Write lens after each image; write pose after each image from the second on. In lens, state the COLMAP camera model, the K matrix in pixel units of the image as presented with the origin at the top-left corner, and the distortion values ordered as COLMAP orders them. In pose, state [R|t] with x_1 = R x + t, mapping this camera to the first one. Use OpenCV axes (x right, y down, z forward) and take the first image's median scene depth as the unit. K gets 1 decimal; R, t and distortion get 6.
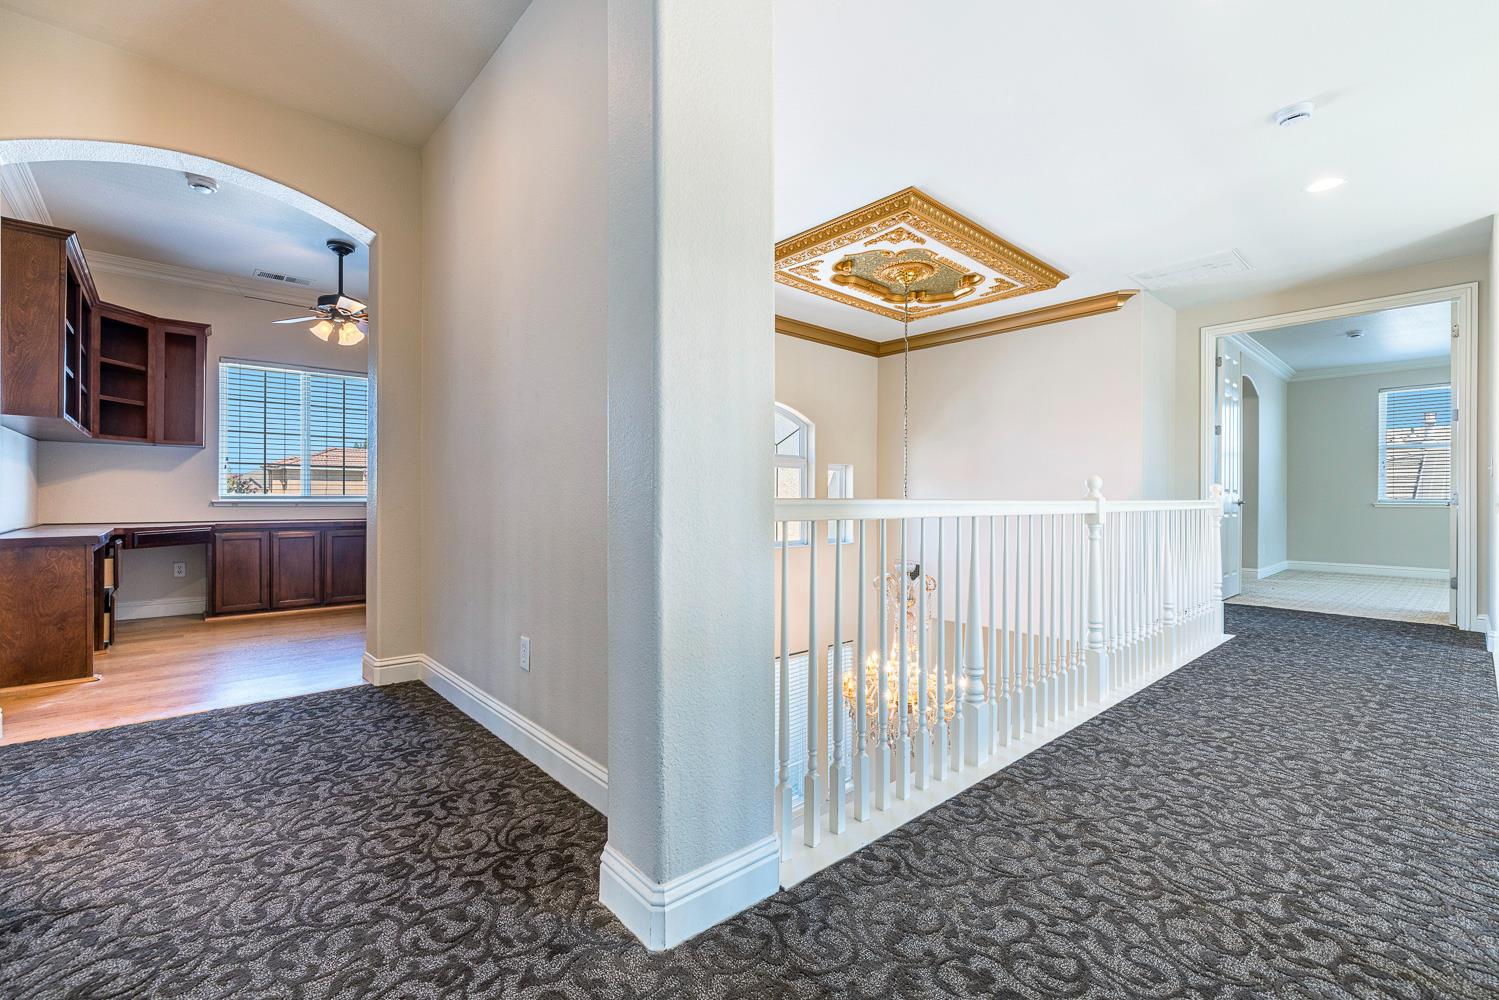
lens RADIAL K [[636.6, 0, 755.1], [0, 636.6, 502.4], [0, 0, 1]] dist [-0.000458, 0.001963]
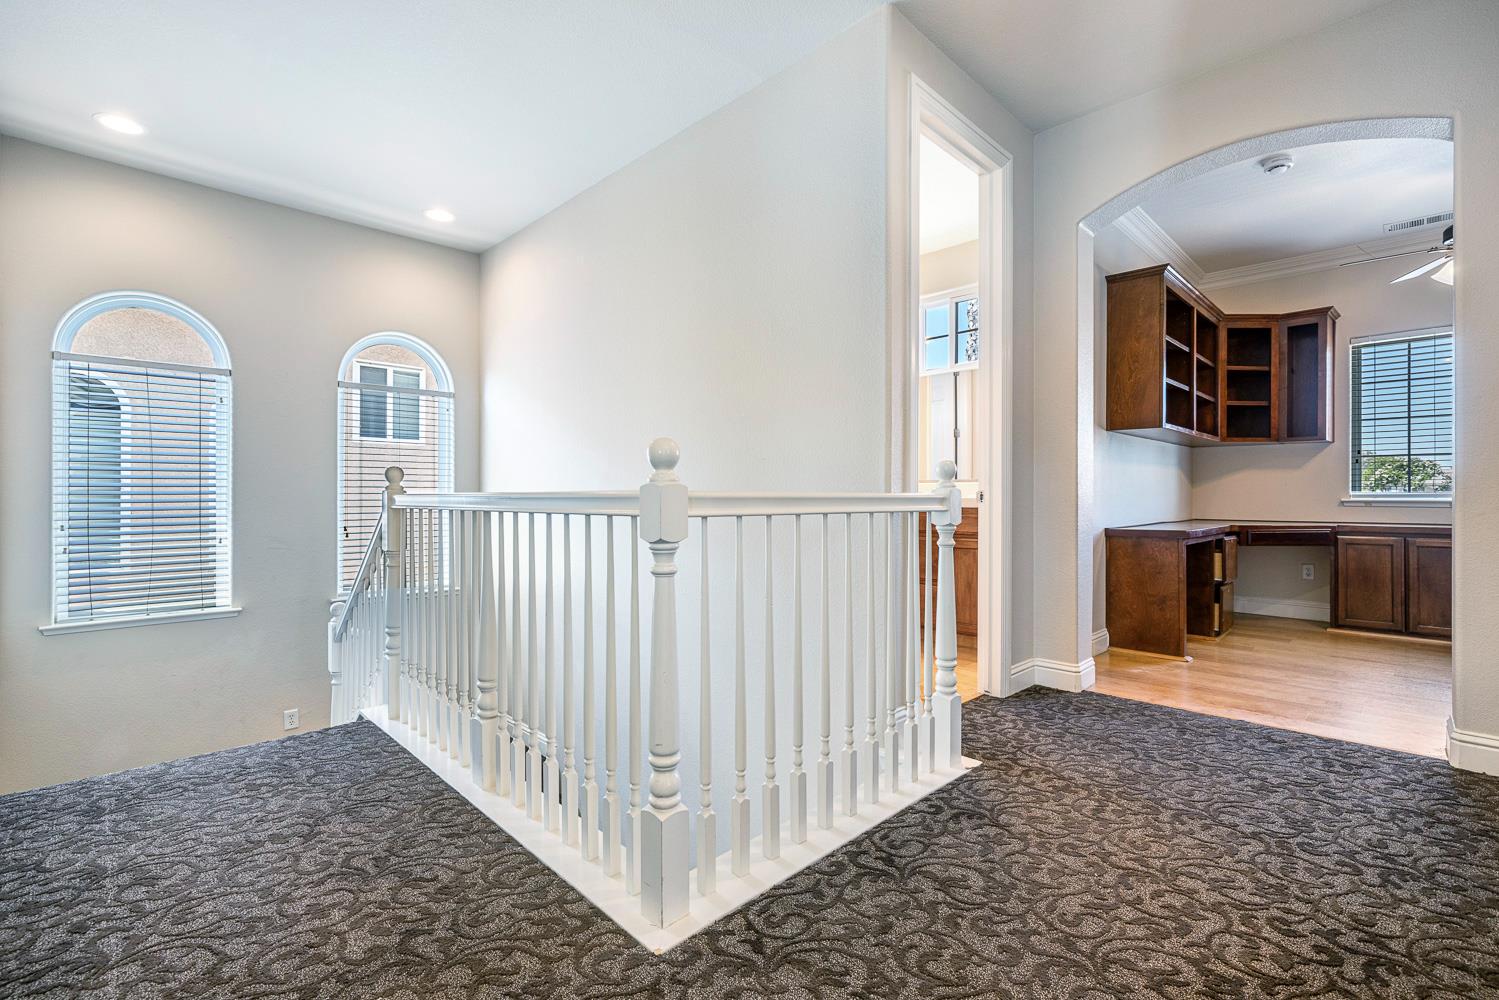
lens RADIAL K [[678.6, 0, 754.3], [0, 678.6, 489.8], [0, 0, 1]] dist [-0.003910, 0.001366]
pose [[0.046694, -0.011808, -0.998839, 0.151099], [-0.005873, 0.999910, -0.012095, 0.000164], [0.998892, 0.006431, 0.046620, 0.281351]]
